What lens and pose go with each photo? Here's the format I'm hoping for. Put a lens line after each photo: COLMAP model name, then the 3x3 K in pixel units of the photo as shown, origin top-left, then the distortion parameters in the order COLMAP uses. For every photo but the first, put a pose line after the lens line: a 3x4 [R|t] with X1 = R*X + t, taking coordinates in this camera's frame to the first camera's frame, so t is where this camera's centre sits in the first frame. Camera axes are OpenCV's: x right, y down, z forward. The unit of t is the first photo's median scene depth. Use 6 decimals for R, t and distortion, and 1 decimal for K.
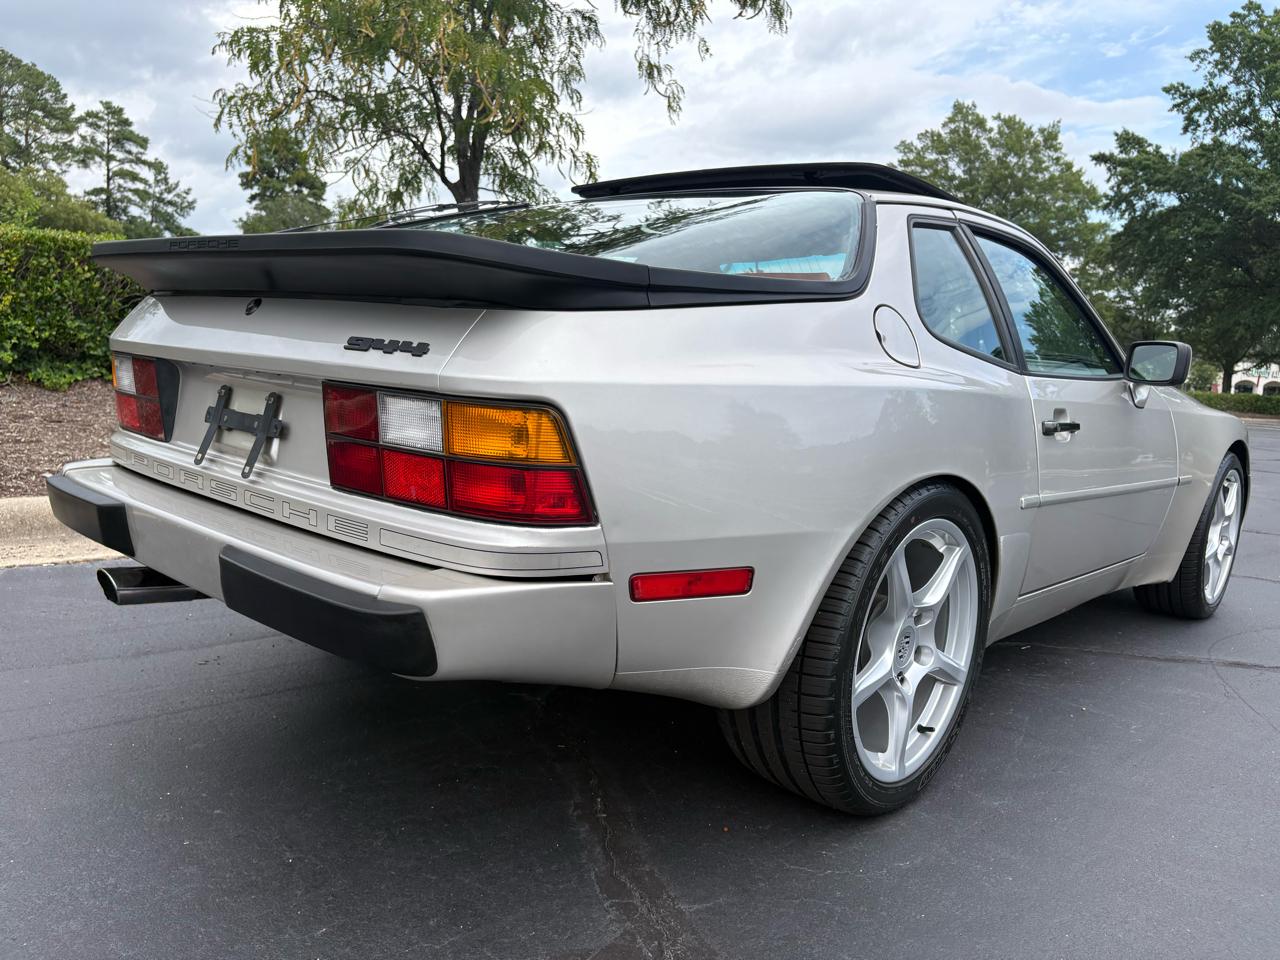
lens RADIAL K [[969.7, 0, 660.4], [0, 969.7, 456.3], [0, 0, 1]] dist [0.053641, -0.061803]
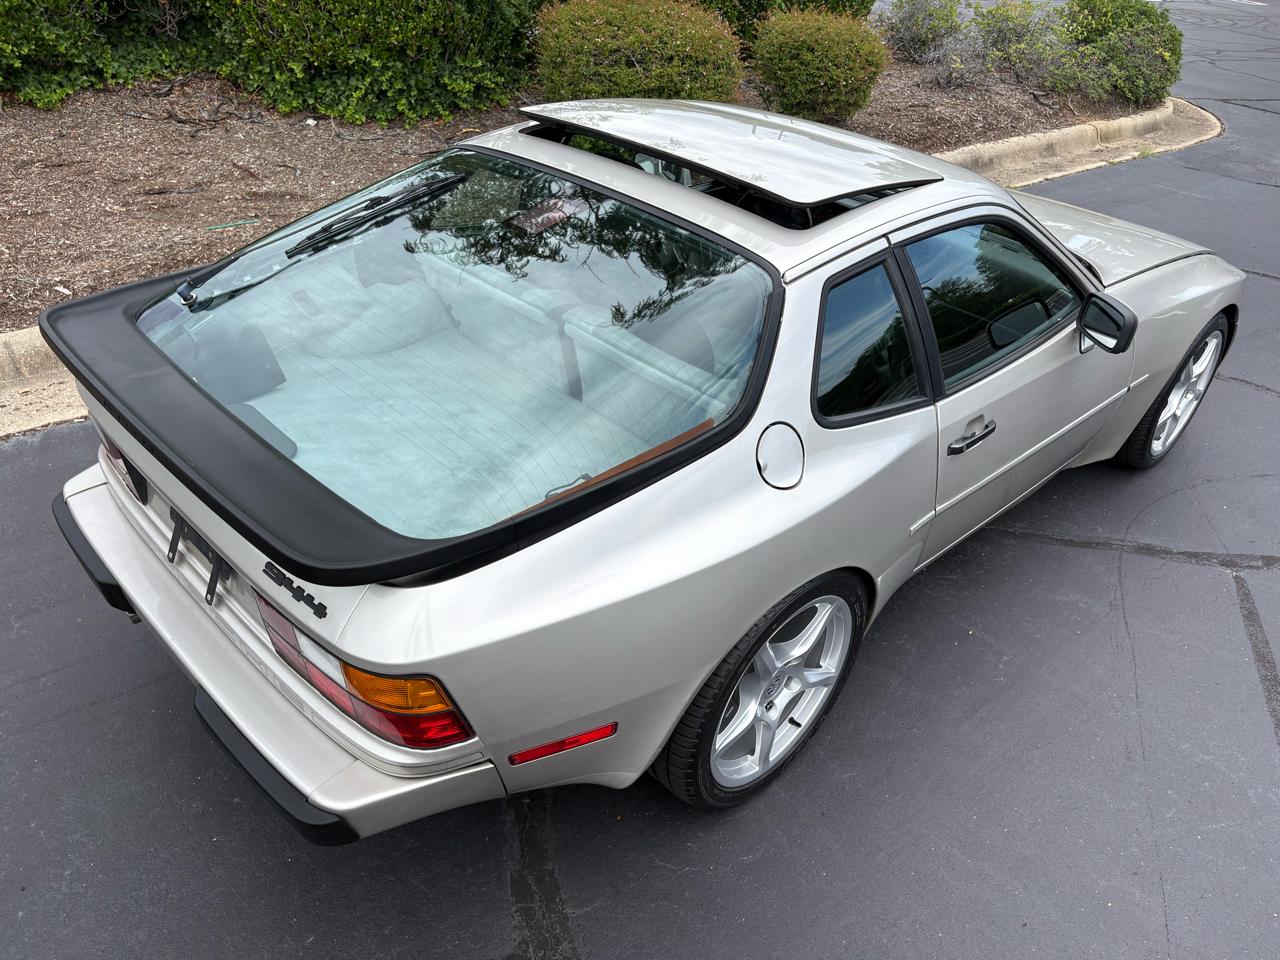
lens RADIAL K [[969.7, 0, 653.4], [0, 969.7, 488.1], [0, 0, 1]] dist [0.053641, -0.061803]
pose [[0.998184, 0.032116, -0.050962, 0.148542], [-0.007625, 0.906578, 0.421968, -0.513496], [0.059753, -0.420814, 0.905177, 0.001468]]
